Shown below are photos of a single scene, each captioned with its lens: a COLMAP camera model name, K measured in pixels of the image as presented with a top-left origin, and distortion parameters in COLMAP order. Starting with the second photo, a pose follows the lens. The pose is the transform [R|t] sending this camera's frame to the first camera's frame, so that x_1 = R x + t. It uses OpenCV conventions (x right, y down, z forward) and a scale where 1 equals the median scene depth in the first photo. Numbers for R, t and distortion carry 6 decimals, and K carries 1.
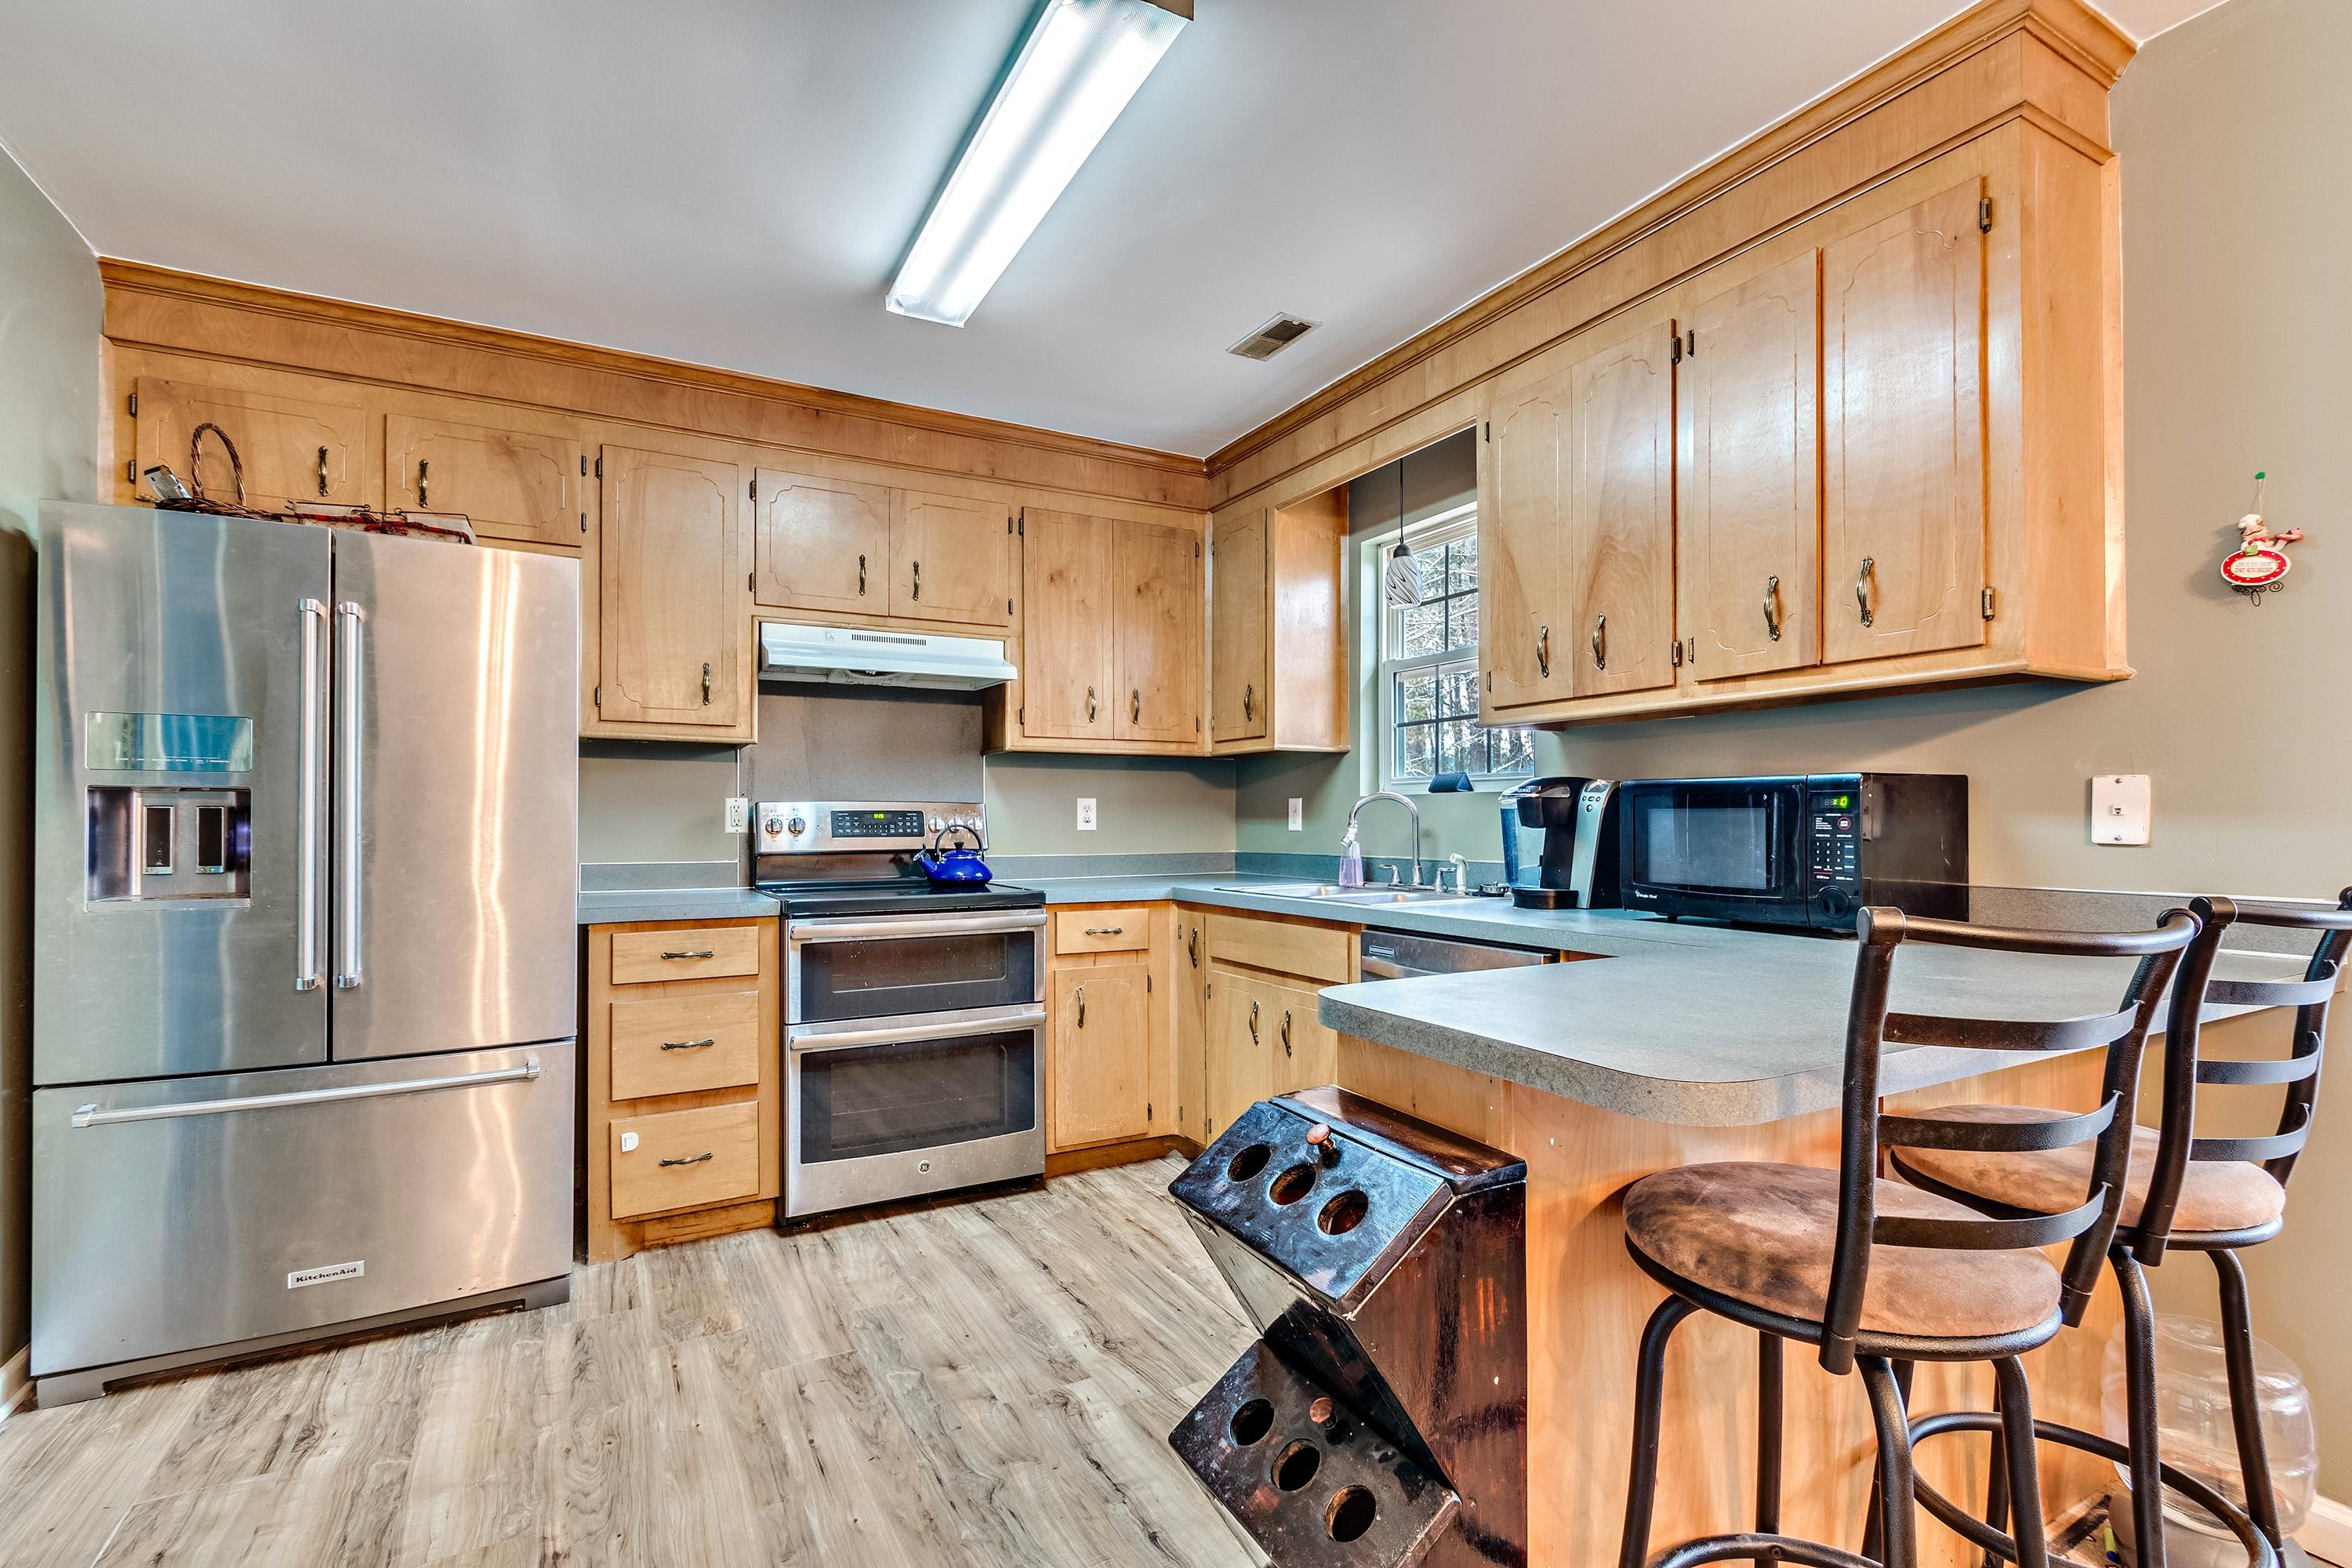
lens RADIAL K [[1097.4, 0, 1198.2], [0, 1097.4, 811.3], [0, 0, 1]] dist [0.025657, -0.000153]
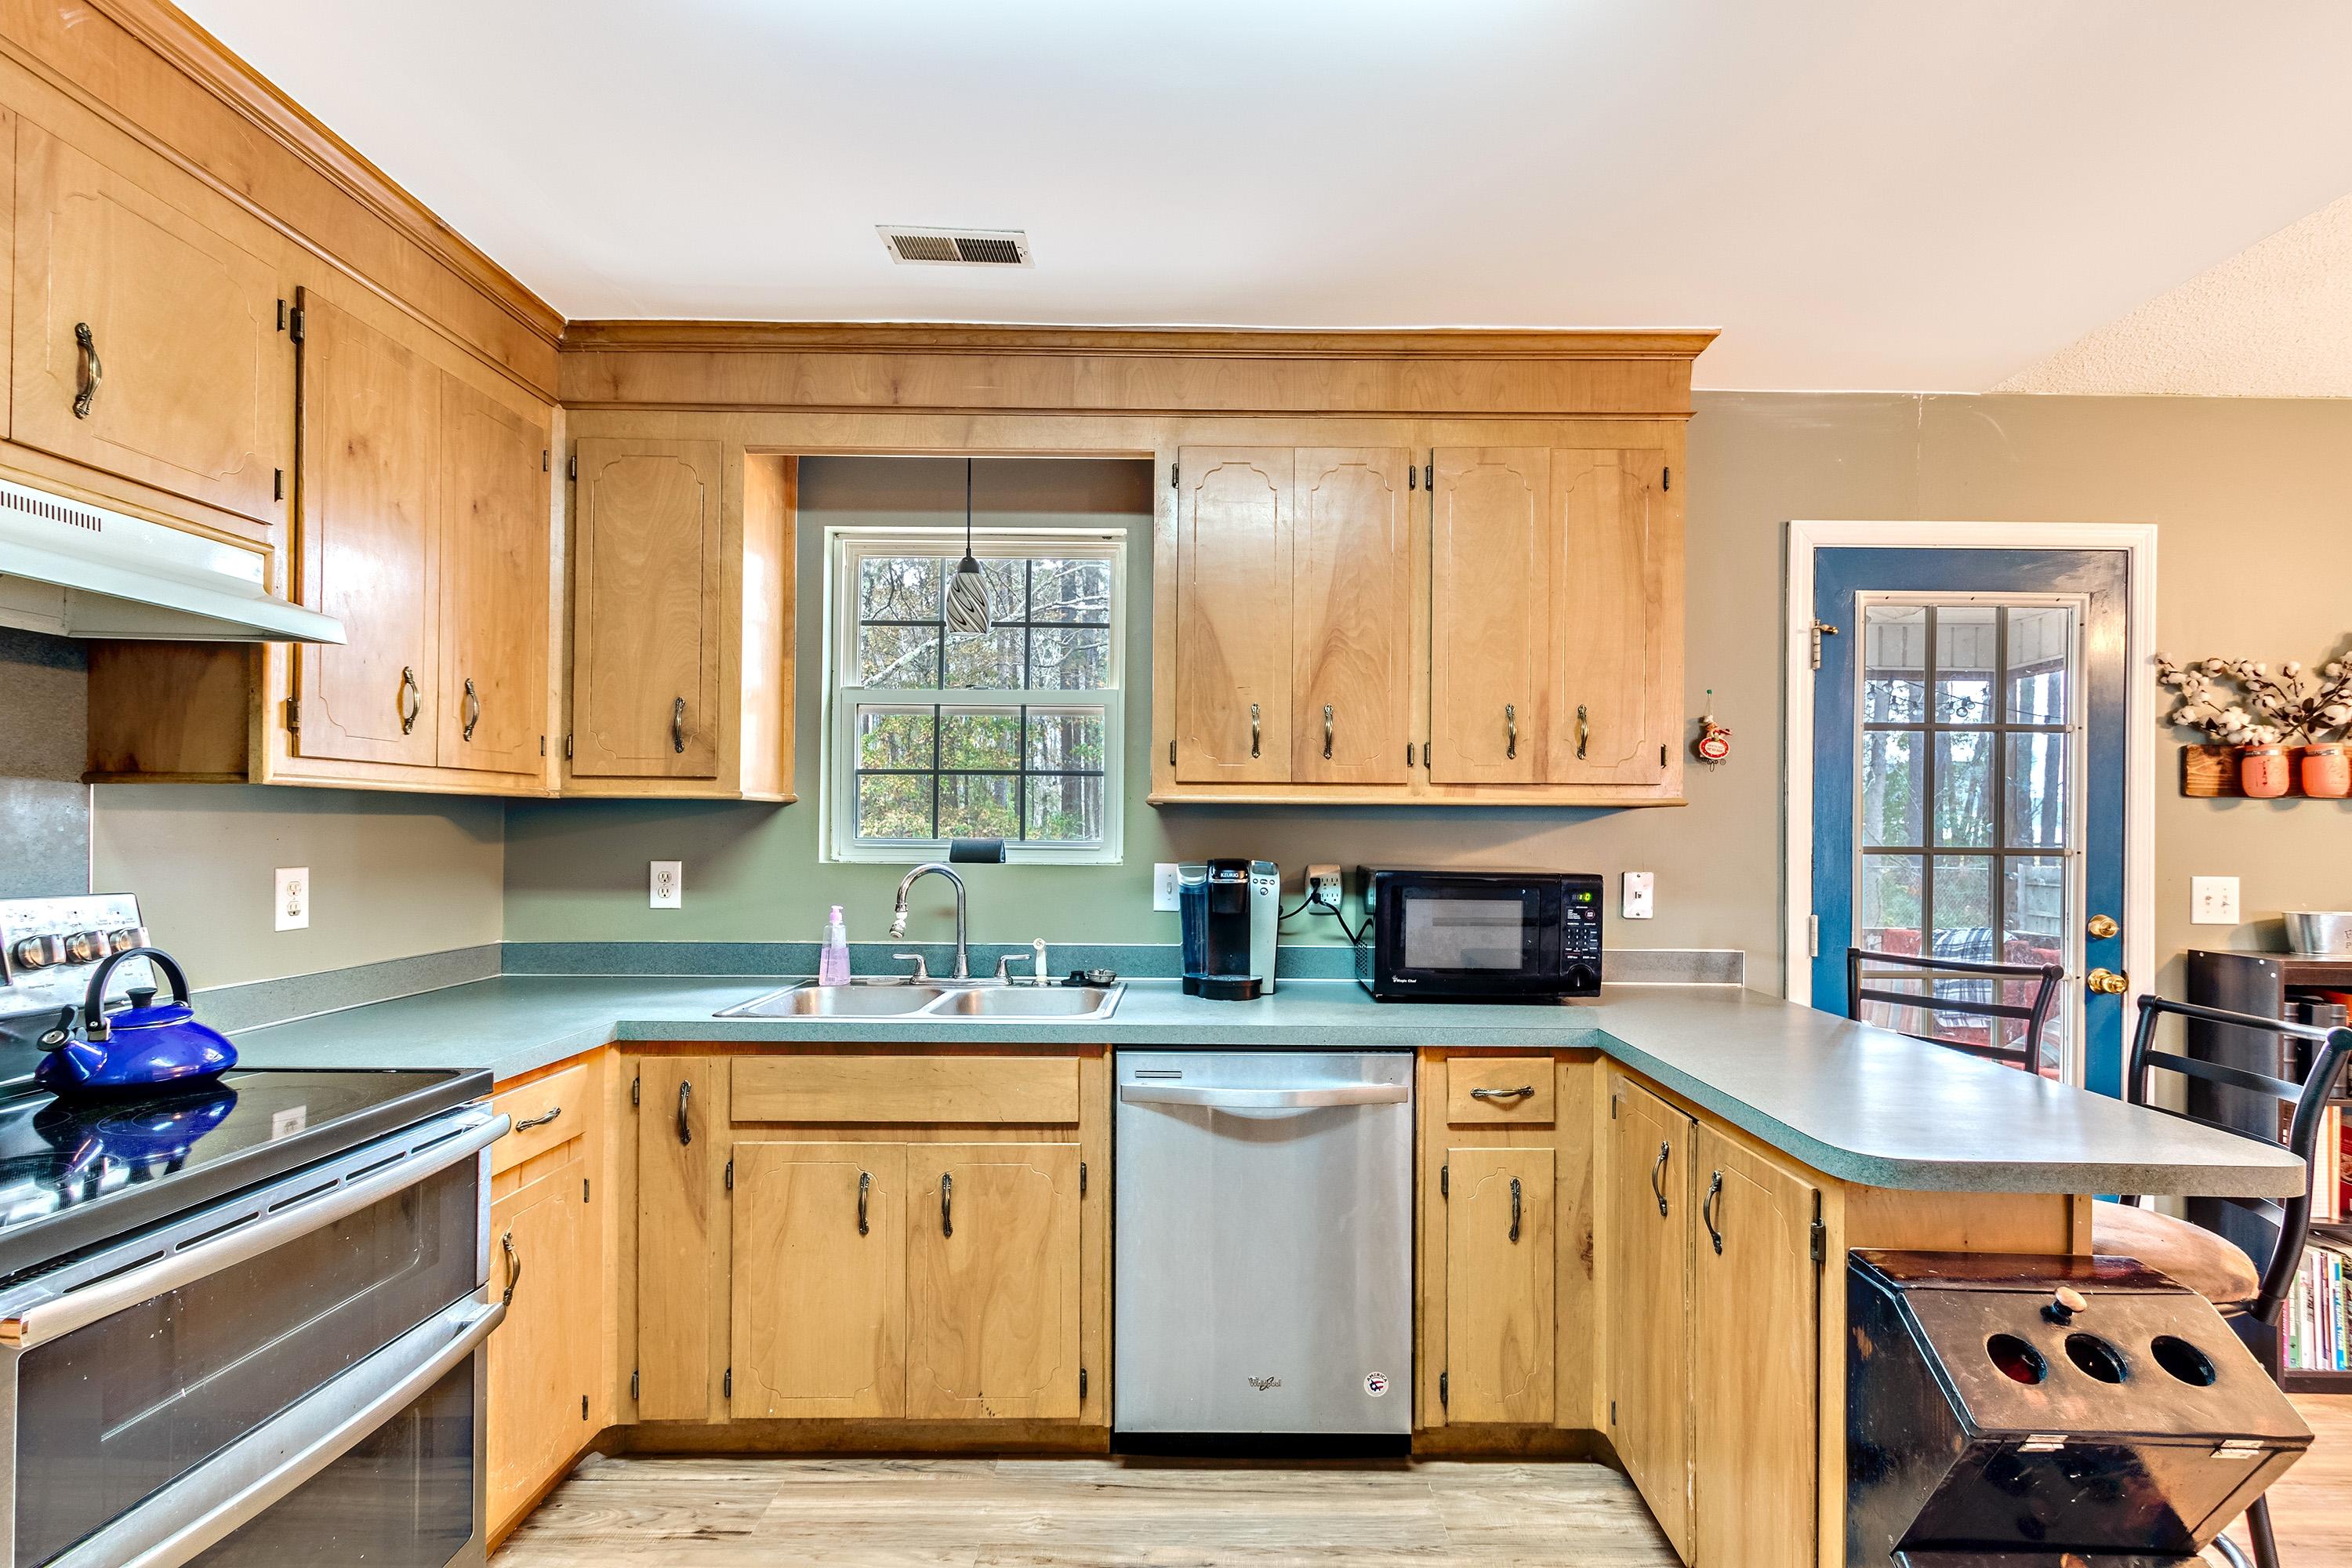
lens RADIAL K [[1133.9, 0, 1184.7], [0, 1133.9, 823.7], [0, 0, 1]] dist [0.017078, 0.000969]
pose [[0.490712, 0.010008, 0.871265, -0.430949], [-0.016353, 0.999864, -0.002275, -0.045342], [-0.871169, -0.013132, 0.490809, 0.423479]]
